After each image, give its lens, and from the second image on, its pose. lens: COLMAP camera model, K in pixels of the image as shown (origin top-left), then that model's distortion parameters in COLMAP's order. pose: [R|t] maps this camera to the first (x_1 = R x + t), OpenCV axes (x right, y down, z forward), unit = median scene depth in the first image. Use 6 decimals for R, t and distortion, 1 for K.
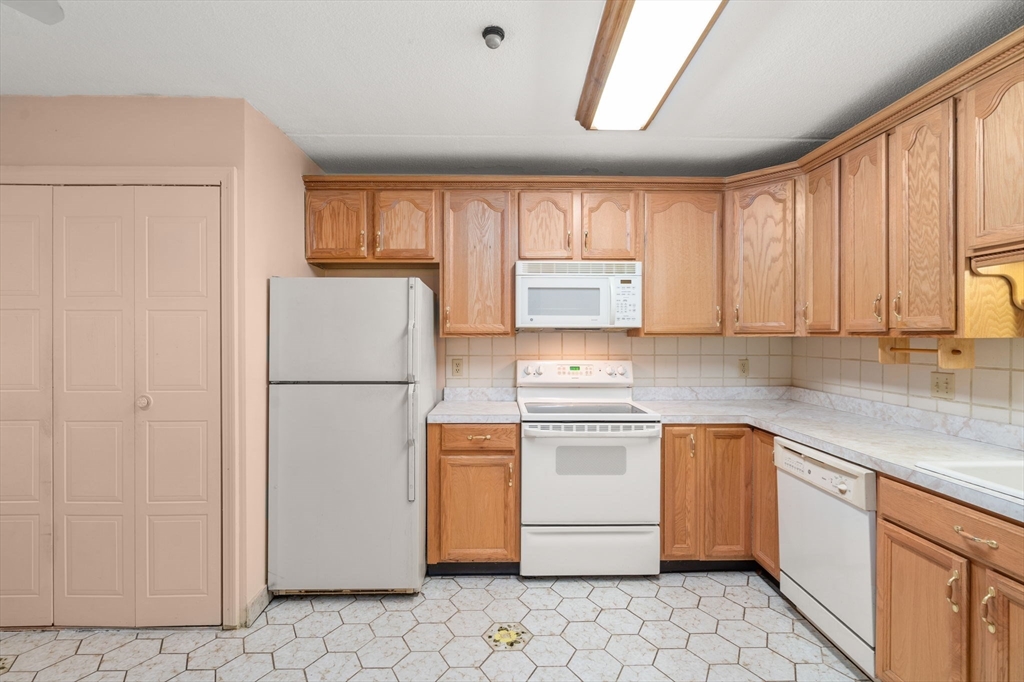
lens RADIAL K [[483.0, 0, 512.0], [0, 483.0, 341.0], [0, 0, 1]] dist [-0.003445, -0.000259]
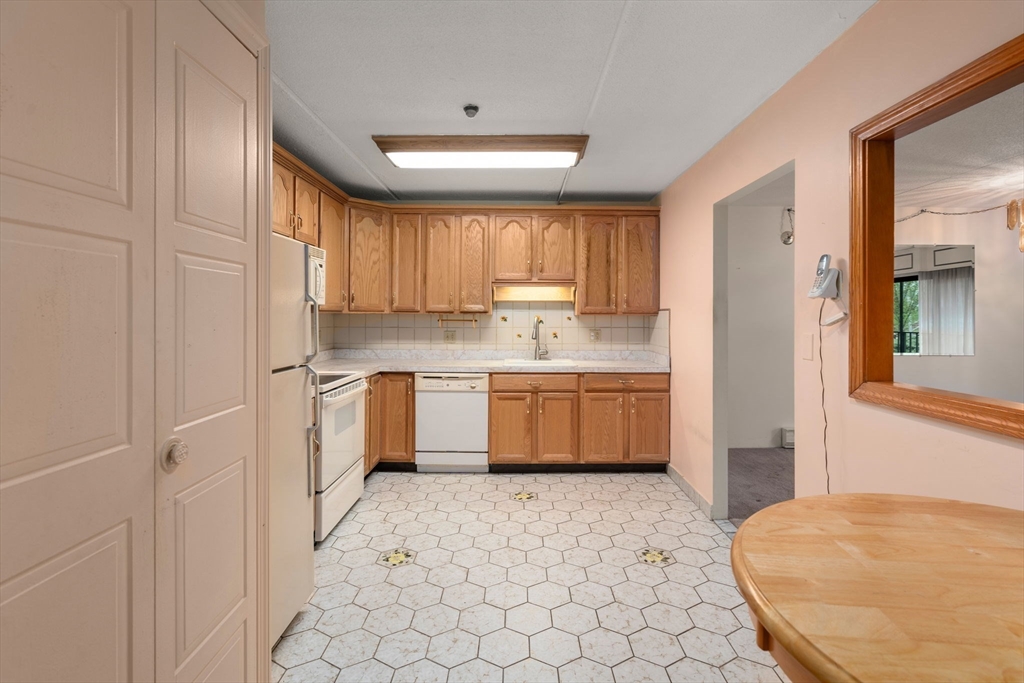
lens RADIAL K [[474.7, 0, 525.4], [0, 474.7, 315.8], [0, 0, 1]] dist [0.000527, 0.000273]
pose [[0.003422, -0.000366, 0.999994, -0.997510], [0.004791, 0.999988, 0.000349, 0.000062], [-0.999983, 0.004790, 0.003424, 0.549838]]
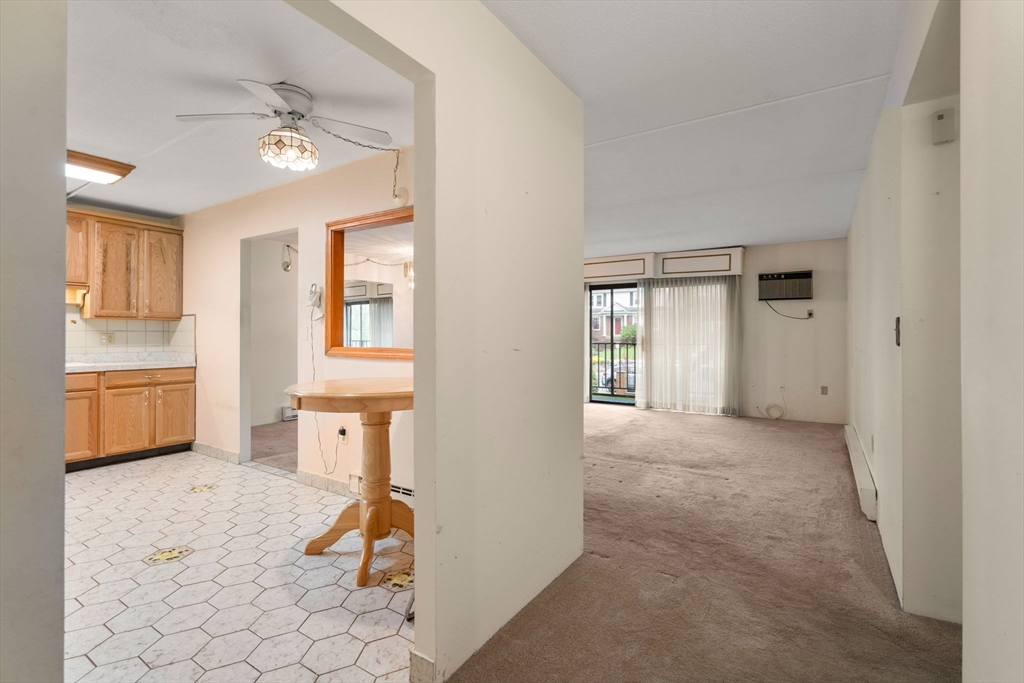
lens RADIAL K [[464.2, 0, 515.1], [0, 464.2, 334.1], [0, 0, 1]] dist [-0.003176, -0.000063]
pose [[-0.828031, -0.001440, 0.560680, -1.418615], [0.001099, 0.999991, 0.004191, 0.041614], [-0.560681, 0.004087, -0.828022, 0.823612]]
